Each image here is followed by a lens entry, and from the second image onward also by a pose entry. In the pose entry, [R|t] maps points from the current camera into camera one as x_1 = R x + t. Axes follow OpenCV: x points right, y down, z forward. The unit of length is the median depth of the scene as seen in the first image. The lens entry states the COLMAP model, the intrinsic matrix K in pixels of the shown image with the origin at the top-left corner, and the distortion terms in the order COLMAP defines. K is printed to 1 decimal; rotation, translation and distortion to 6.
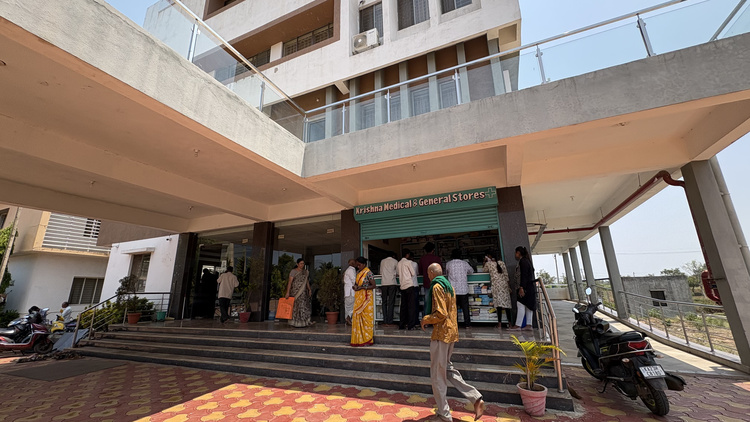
lens RADIAL K [[298.0, 0, 373.2], [0, 298.0, 210.3], [0, 0, 1]] dist [0.001132, 0.000238]
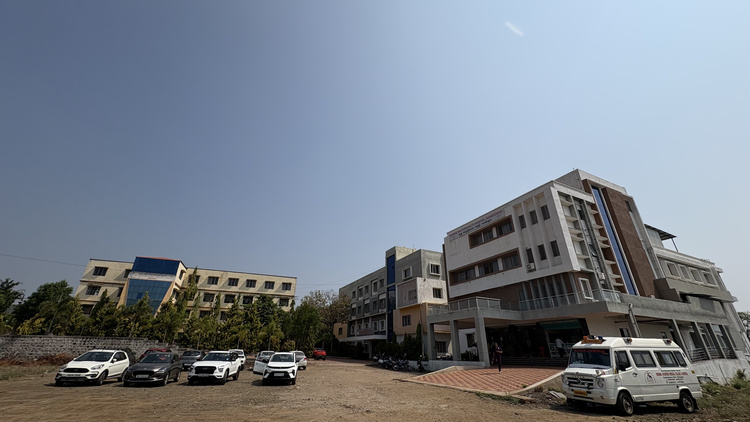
lens RADIAL K [[298.0, 0, 373.2], [0, 298.0, 210.3], [0, 0, 1]] dist [0.001132, 0.000238]
pose [[0.769668, -0.252619, -0.586341, 0.817854], [0.146940, 0.963825, -0.222373, -0.783973], [0.621305, 0.084996, 0.778945, -3.051260]]
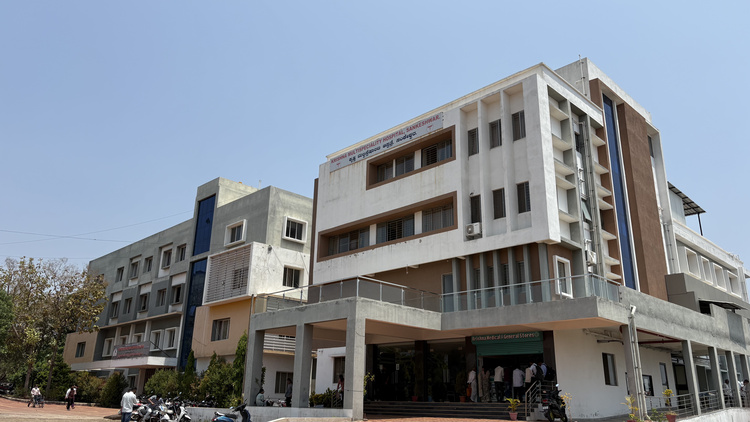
lens RADIAL K [[567.4, 0, 368.9], [0, 567.4, 212.9], [0, 0, 1]] dist [0.051044, -0.070938]
pose [[0.928496, -0.080348, -0.362546, 0.659059], [0.061682, 0.996119, -0.062790, -0.566876], [0.366184, 0.035938, 0.929848, -2.403147]]
